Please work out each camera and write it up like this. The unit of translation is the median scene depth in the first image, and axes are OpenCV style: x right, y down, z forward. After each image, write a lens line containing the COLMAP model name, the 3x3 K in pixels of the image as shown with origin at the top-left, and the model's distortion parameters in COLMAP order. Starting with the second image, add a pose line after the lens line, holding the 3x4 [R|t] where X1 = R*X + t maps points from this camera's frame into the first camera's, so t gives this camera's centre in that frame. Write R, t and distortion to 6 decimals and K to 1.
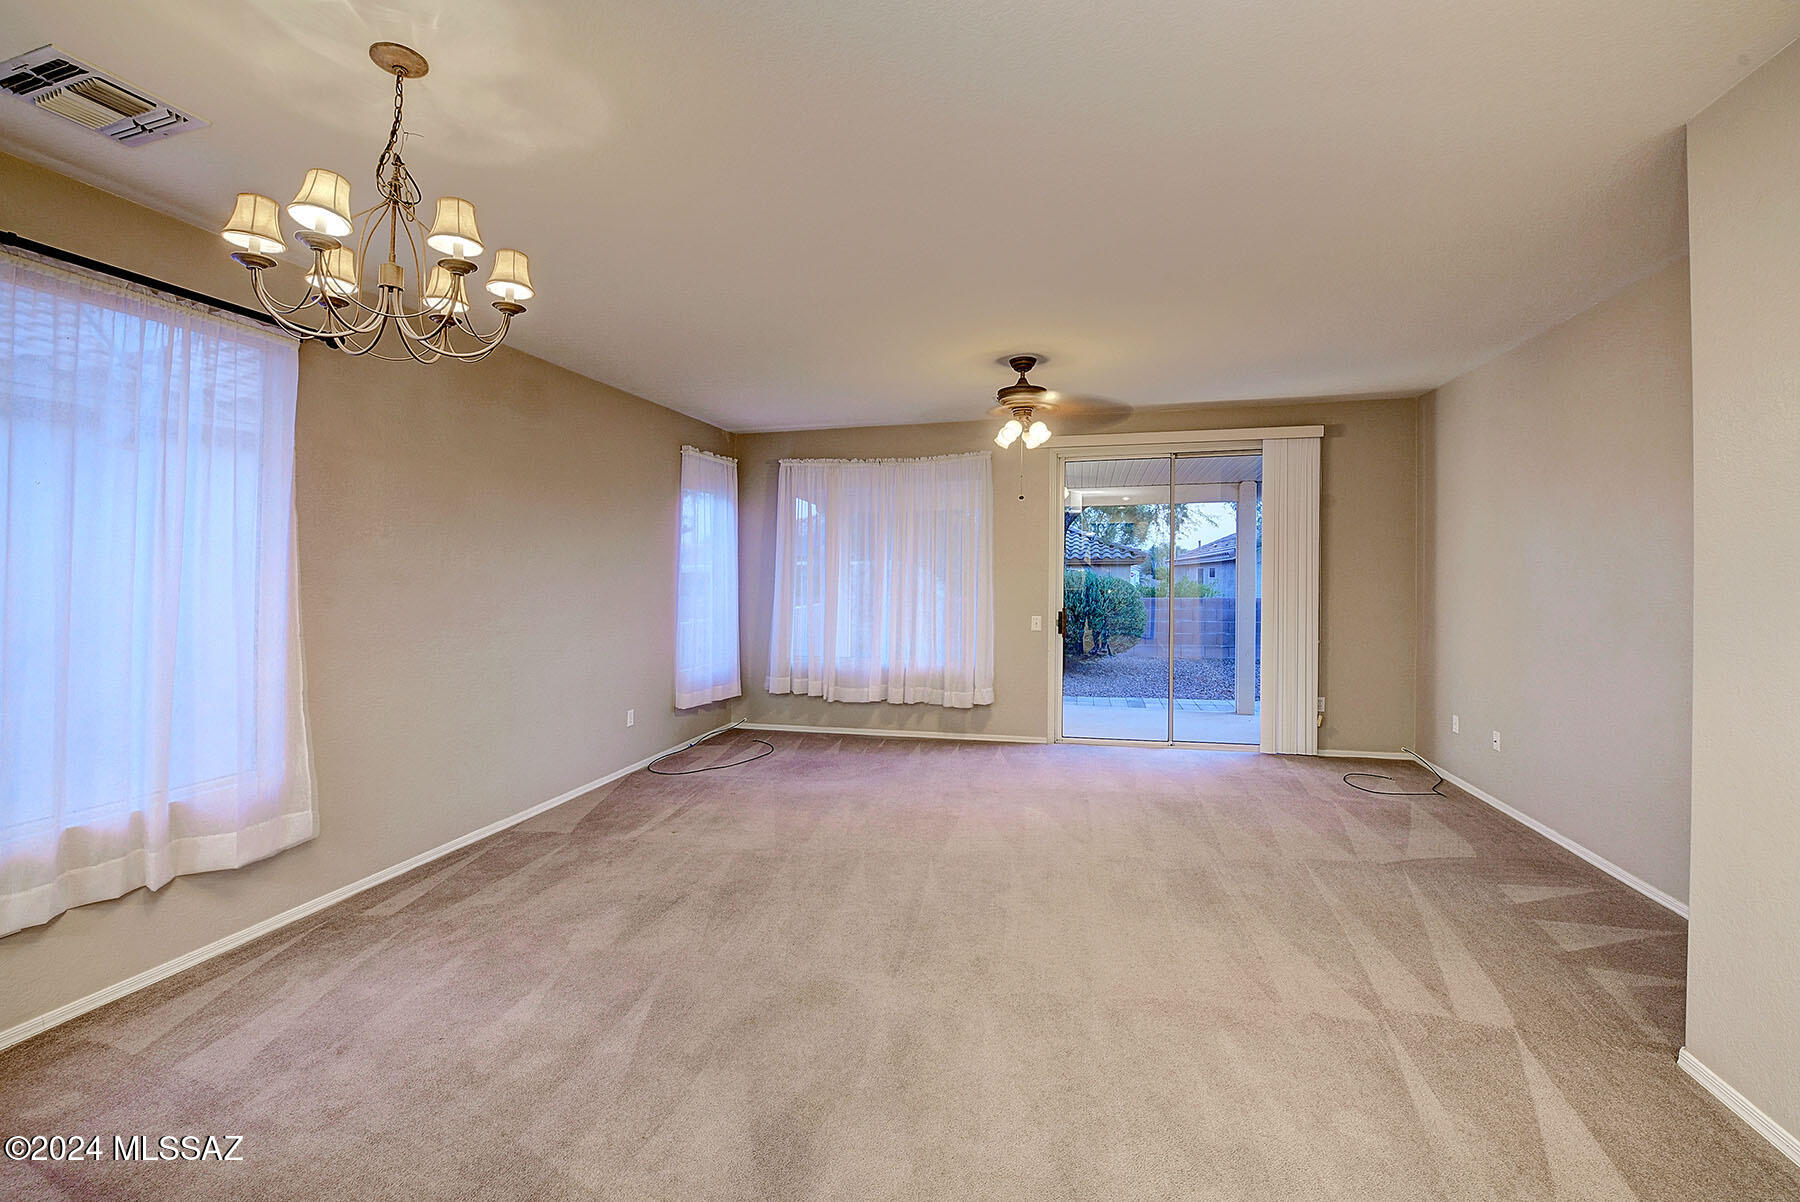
lens RADIAL K [[778.0, 0, 900.4], [0, 778.0, 606.6], [0, 0, 1]] dist [-0.001171, -0.000060]
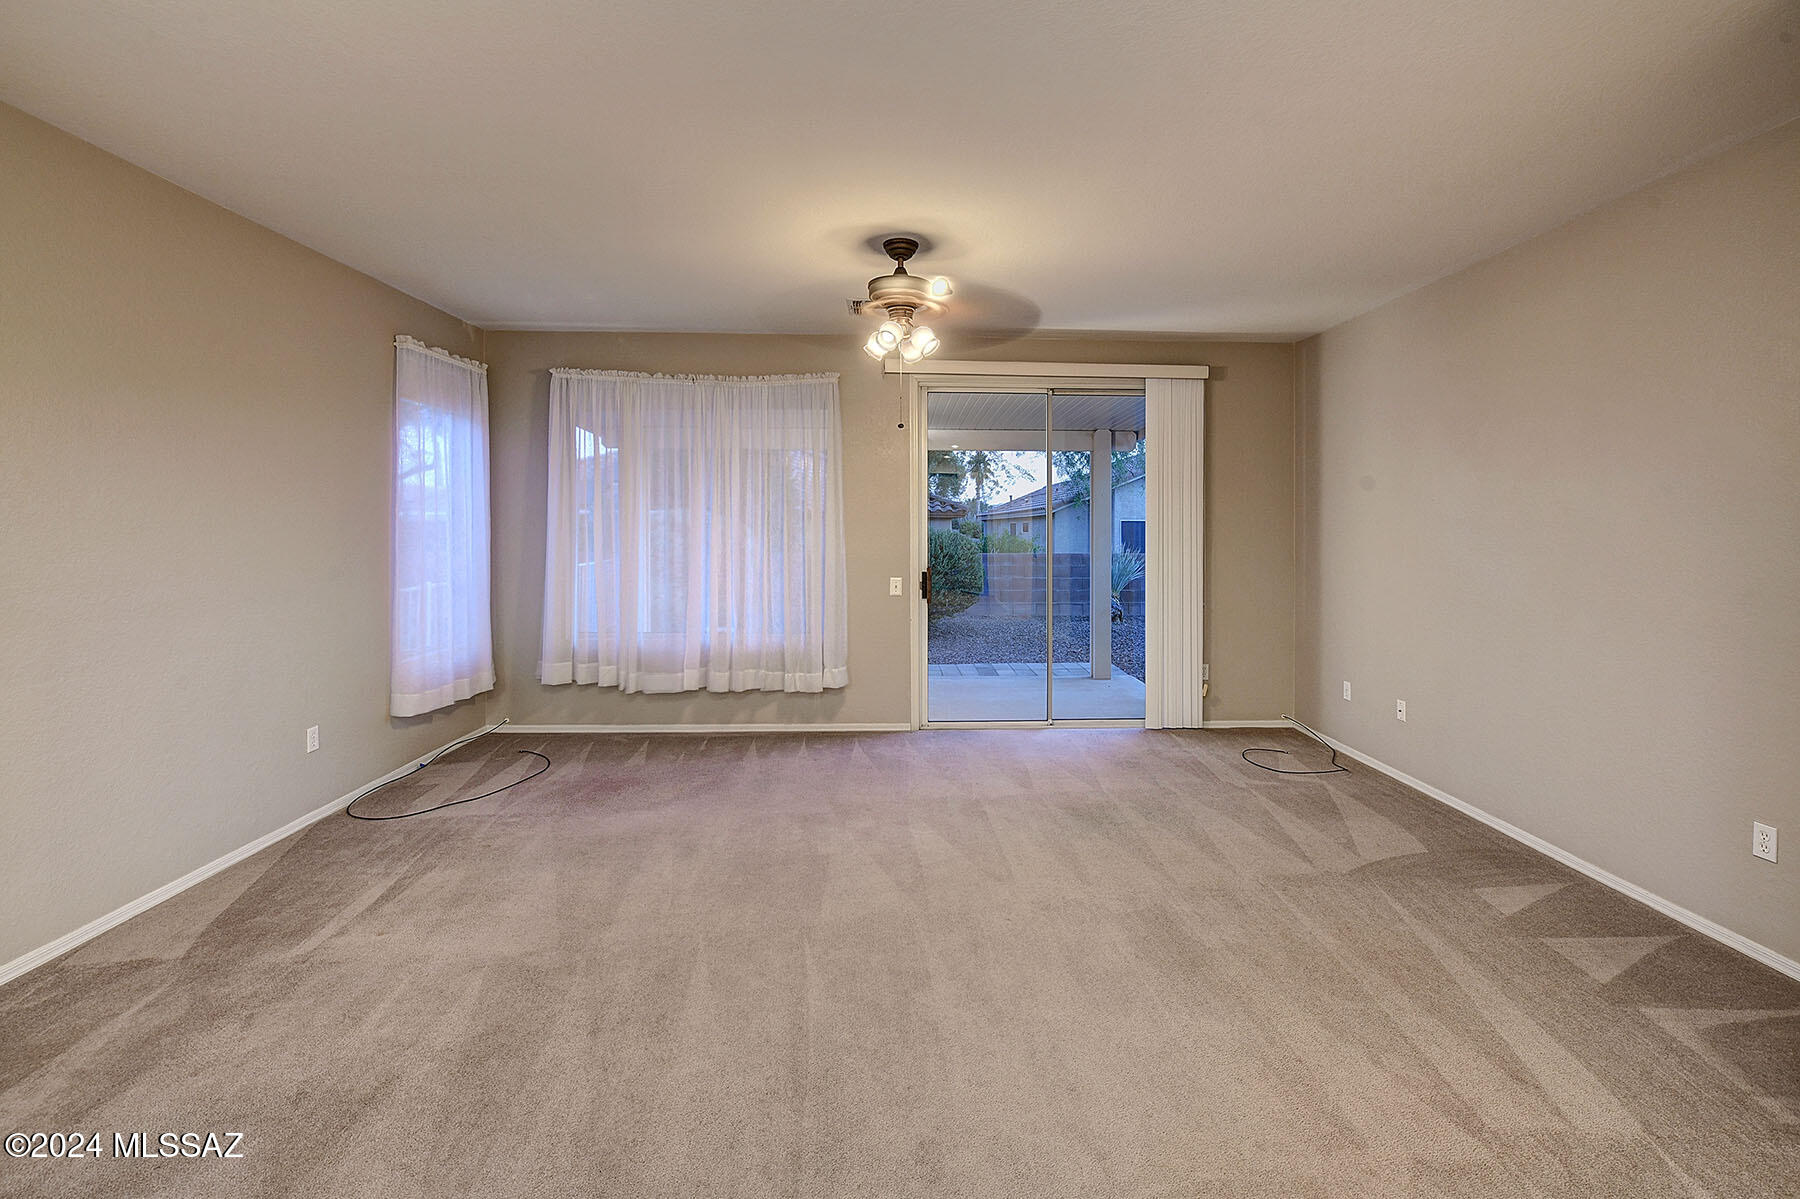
lens RADIAL K [[786.9, 0, 939.8], [0, 786.9, 591.1], [0, 0, 1]] dist [-0.015820, -0.000520]
pose [[0.954202, -0.014035, 0.298834, -0.035355], [0.002158, 0.999196, 0.040037, -0.007843], [-0.299156, -0.037559, 0.953465, 0.218931]]
